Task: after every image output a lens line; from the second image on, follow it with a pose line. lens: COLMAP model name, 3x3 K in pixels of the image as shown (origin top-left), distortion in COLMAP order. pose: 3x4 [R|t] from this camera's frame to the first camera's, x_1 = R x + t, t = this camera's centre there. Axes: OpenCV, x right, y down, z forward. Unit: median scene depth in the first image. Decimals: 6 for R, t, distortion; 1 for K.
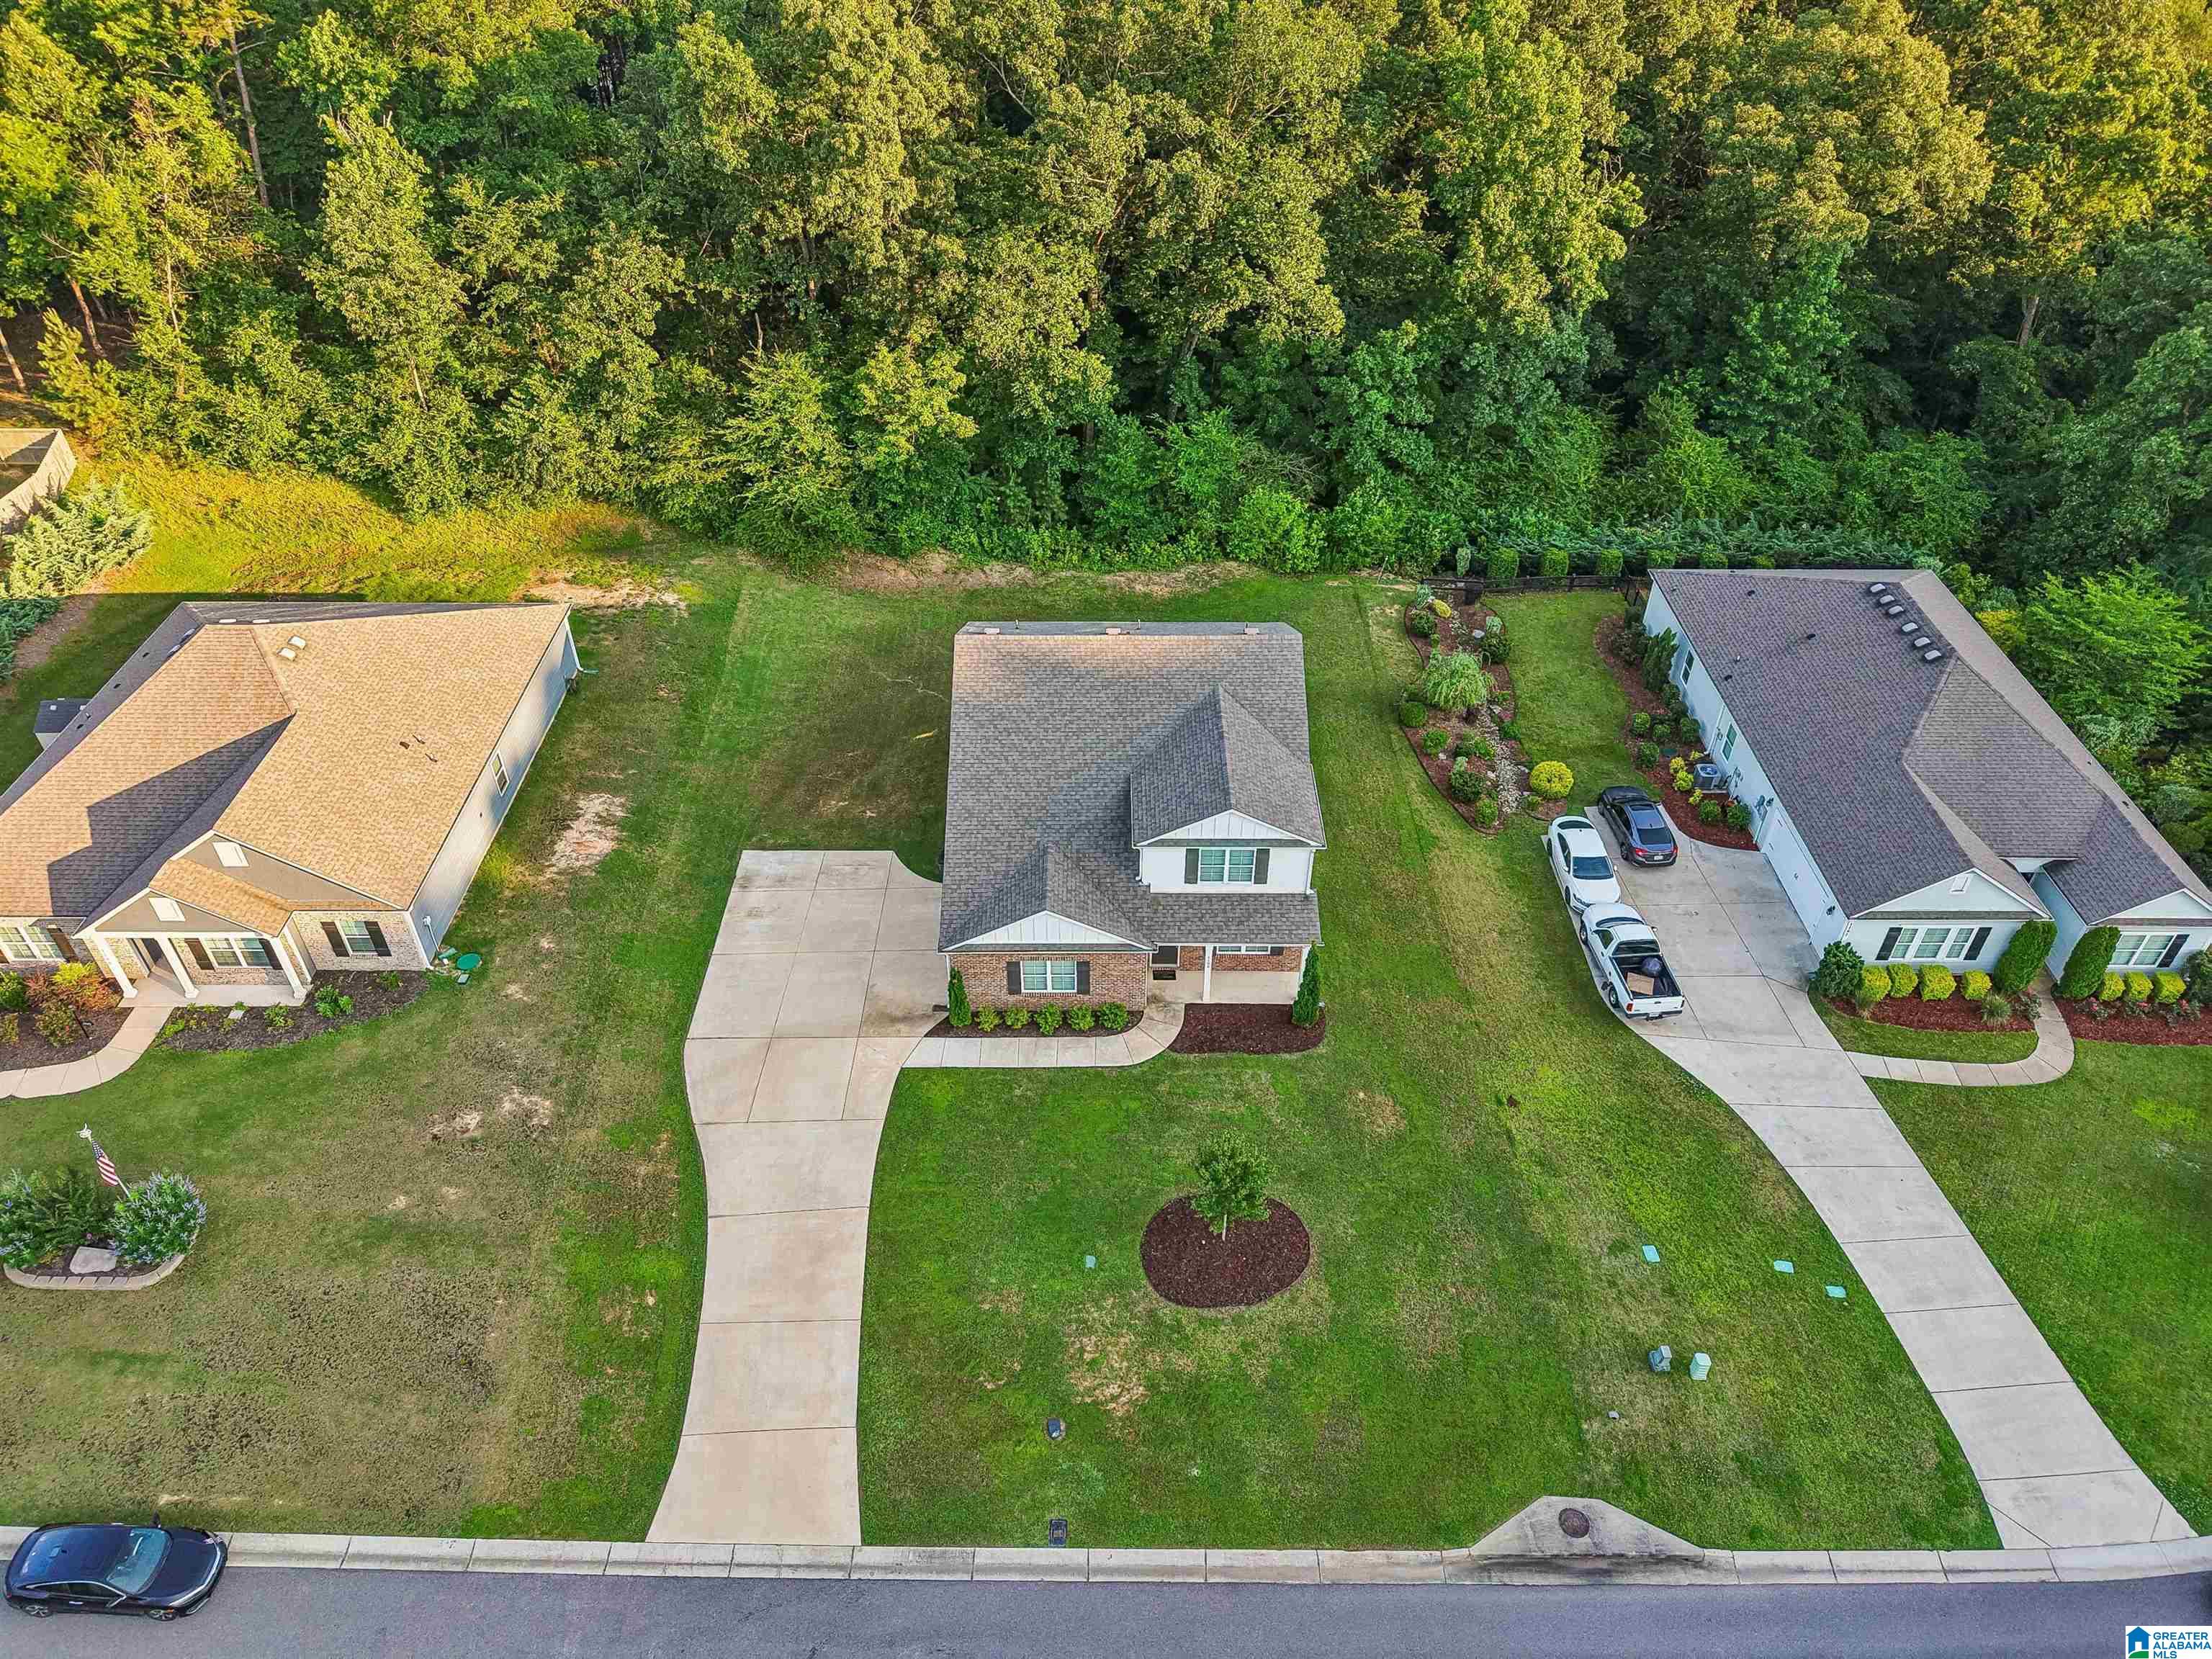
lens RADIAL K [[1493.0, 0, 1118.3], [0, 1493.0, 827.2], [0, 0, 1]] dist [0.048836, -0.042185]
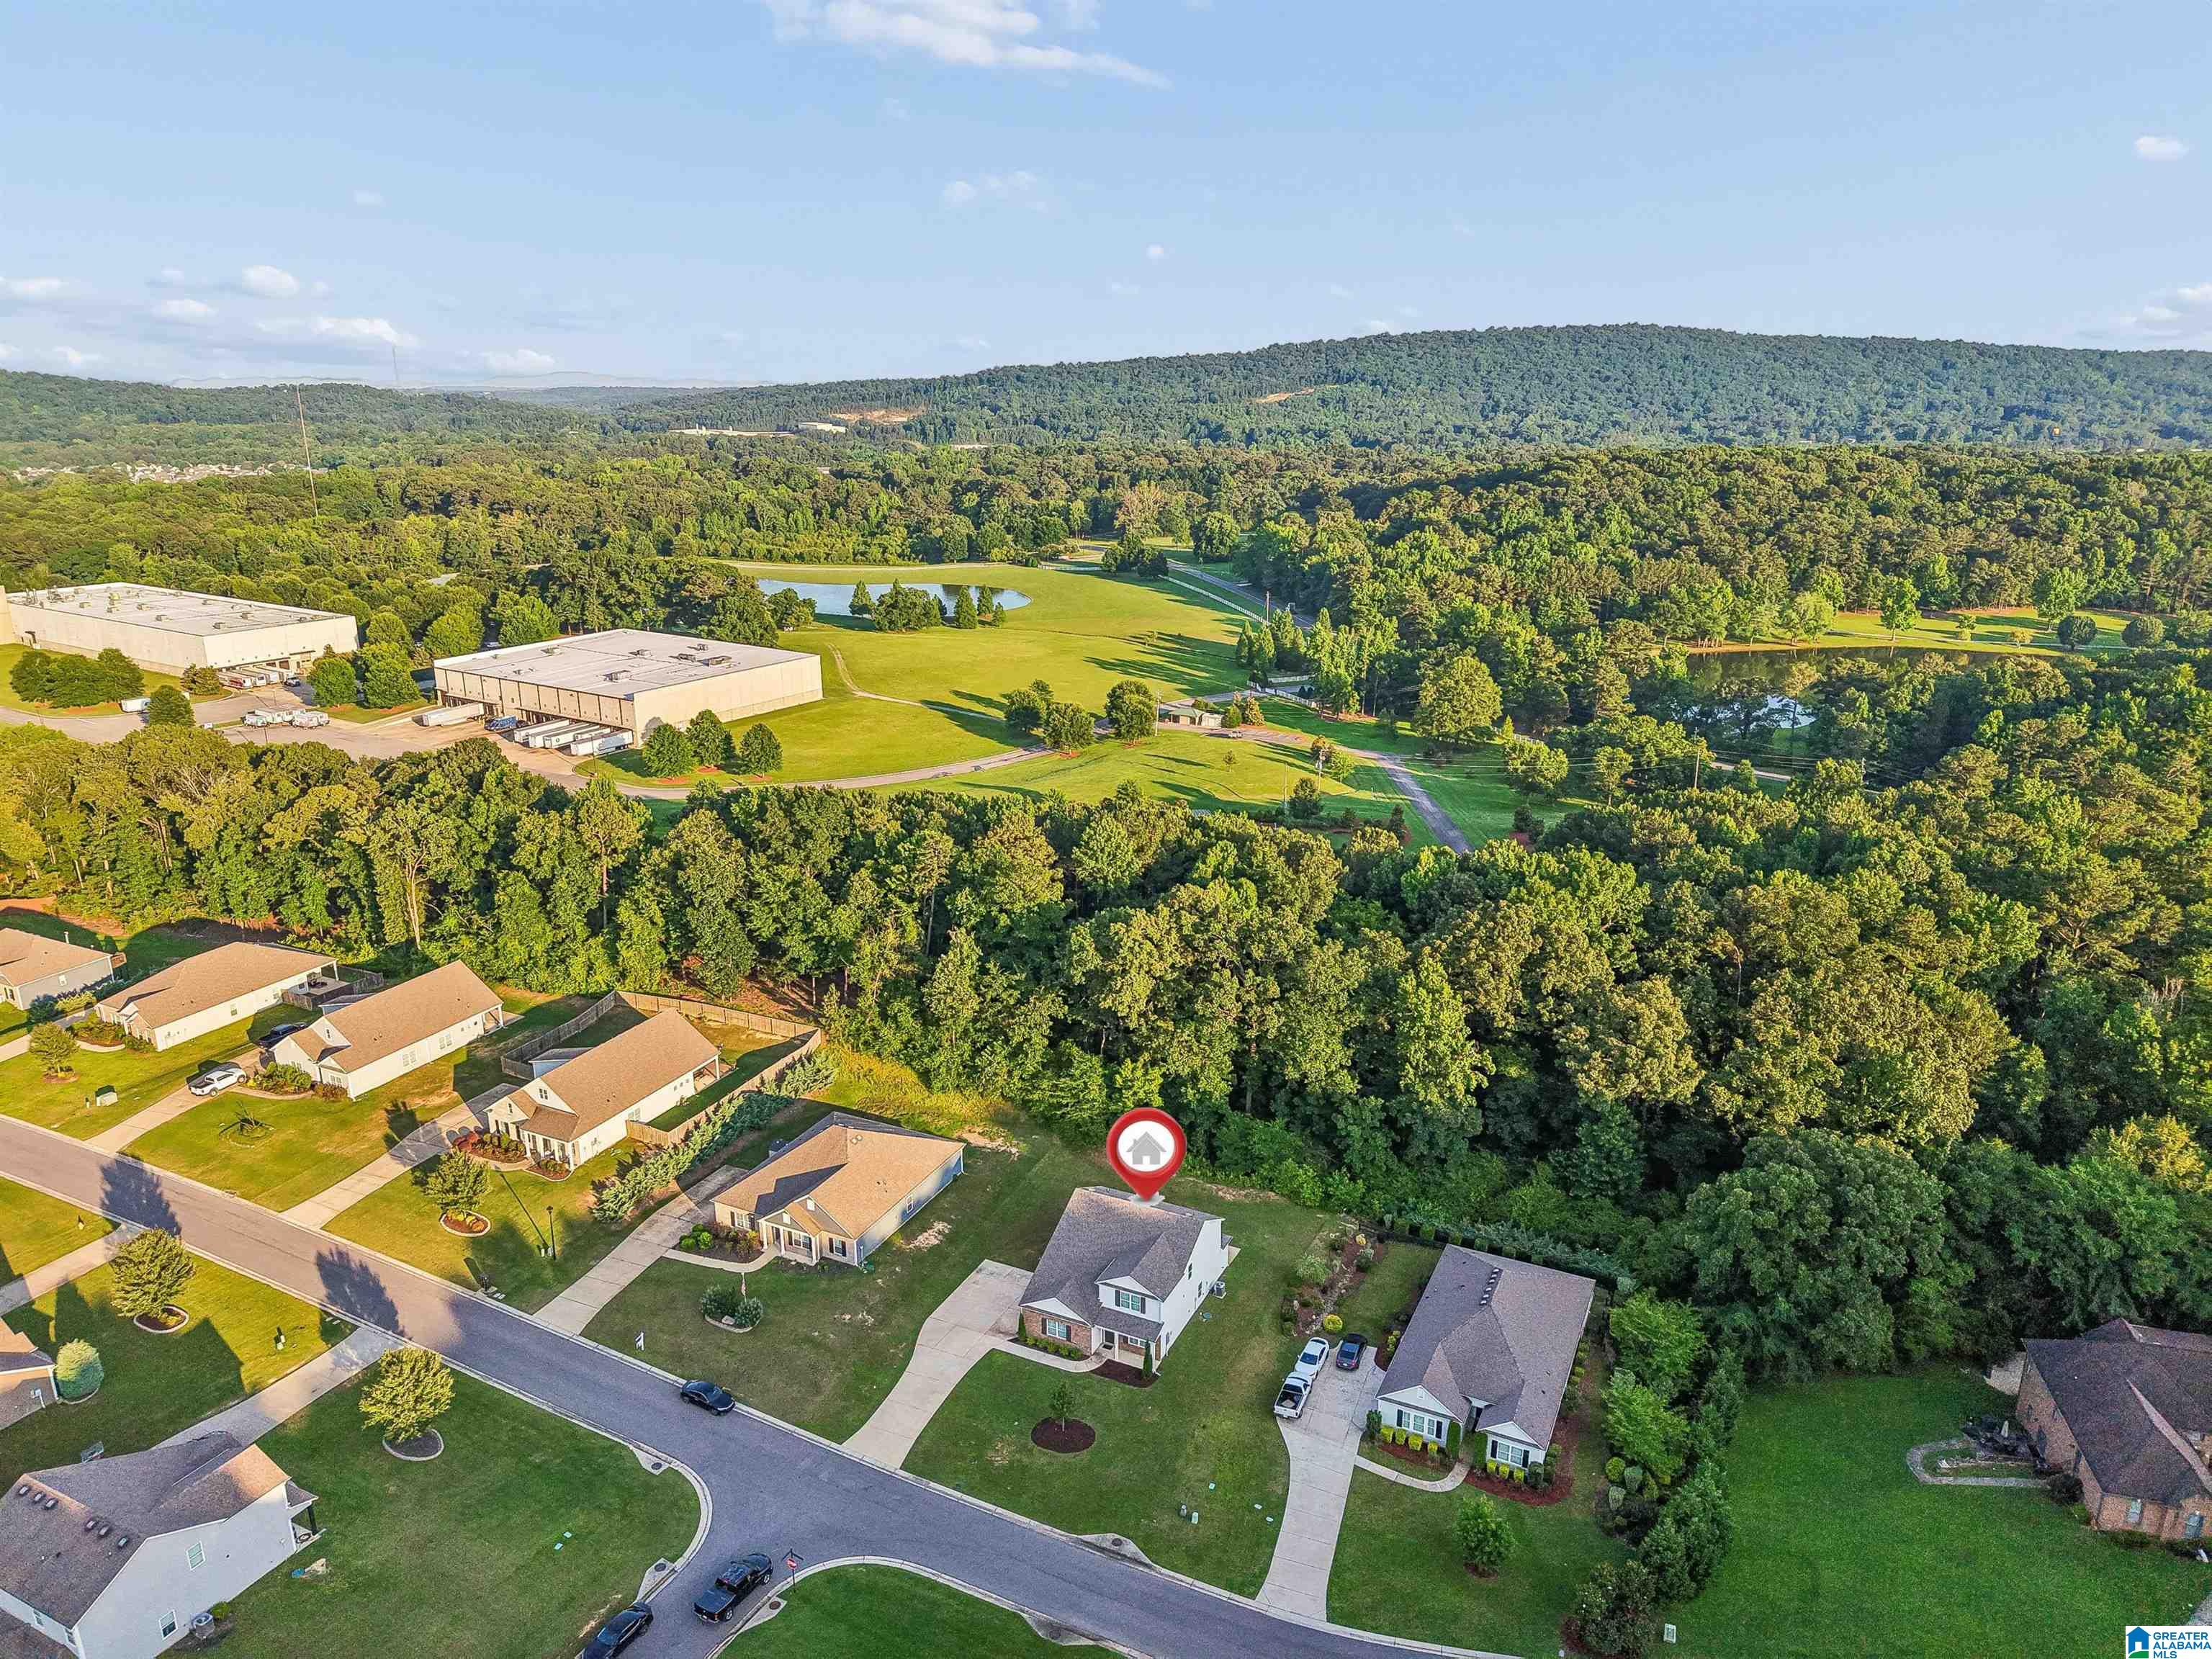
lens RADIAL K [[1493.0, 0, 1118.3], [0, 1493.0, 827.2], [0, 0, 1]] dist [0.048836, -0.042185]
pose [[0.901039, 0.123828, -0.415686, 0.866397], [-0.271995, 0.907838, -0.319139, 0.097477], [0.337857, 0.400621, 0.851678, -1.270811]]
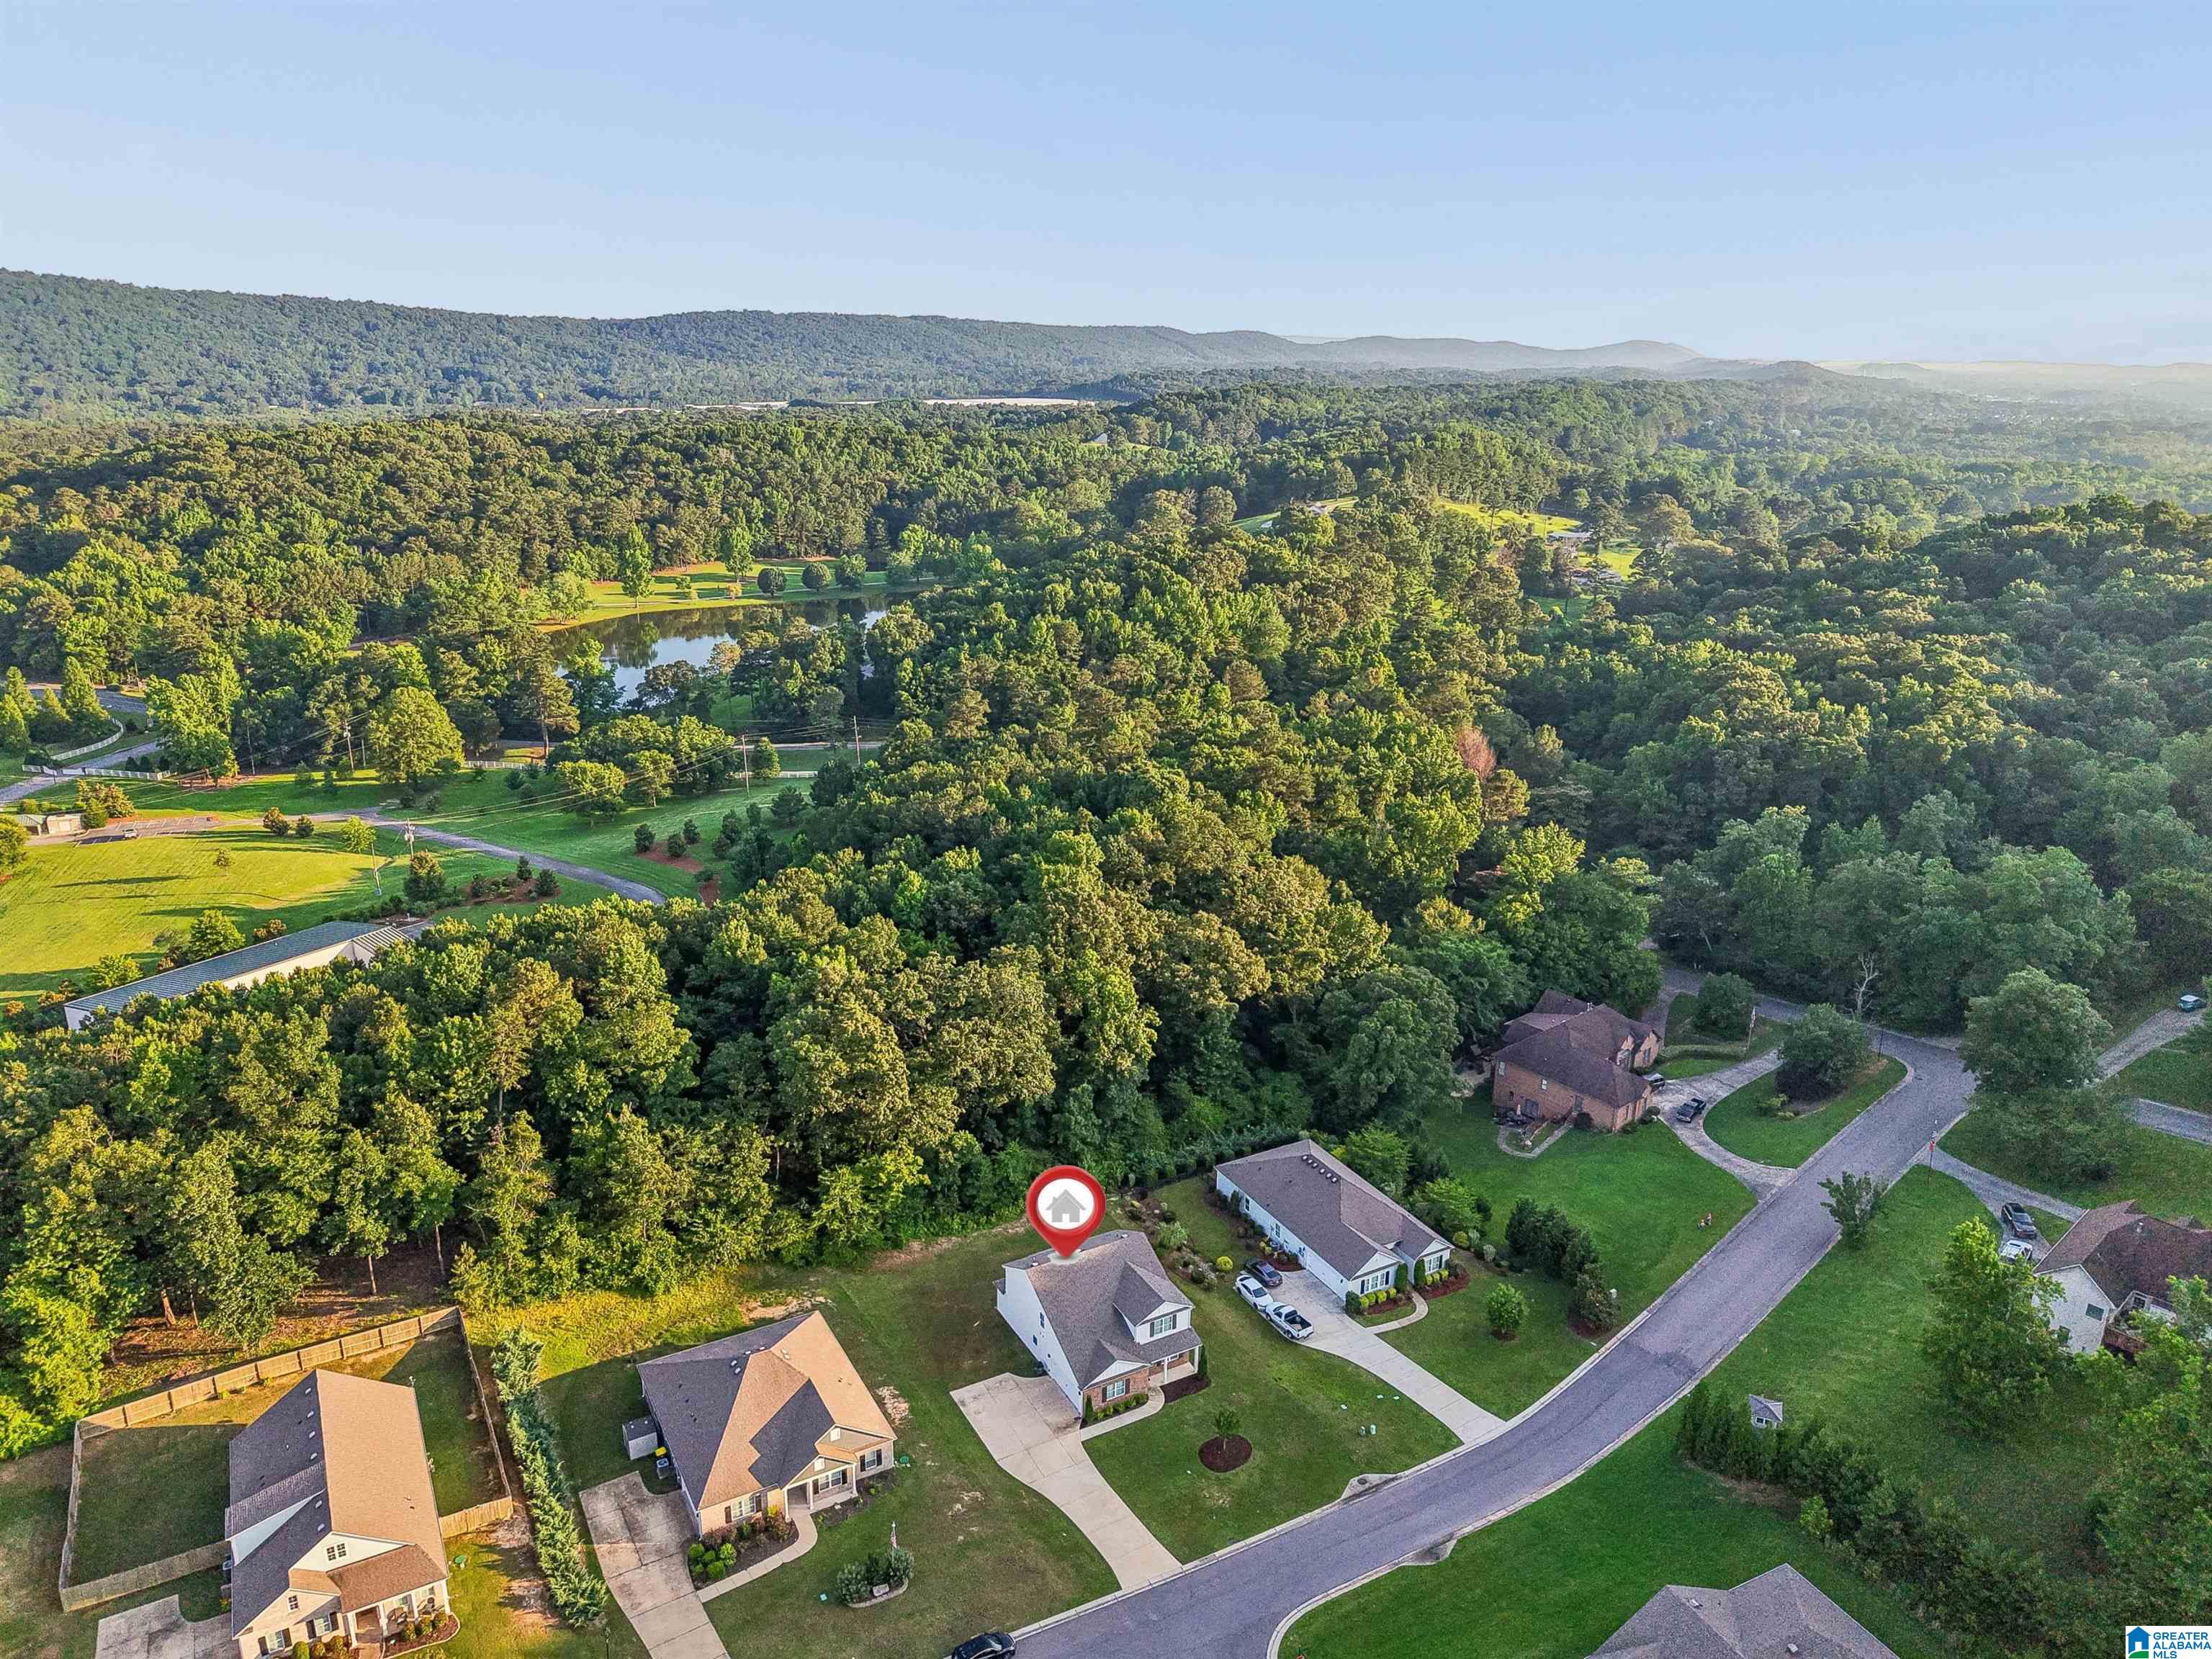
lens RADIAL K [[1493.0, 0, 1118.3], [0, 1493.0, 827.2], [0, 0, 1]] dist [0.048836, -0.042185]
pose [[0.874161, -0.142444, 0.464276, -0.981513], [0.297897, 0.912305, -0.280992, -0.050351], [-0.383535, 0.383939, 0.839935, -1.389090]]
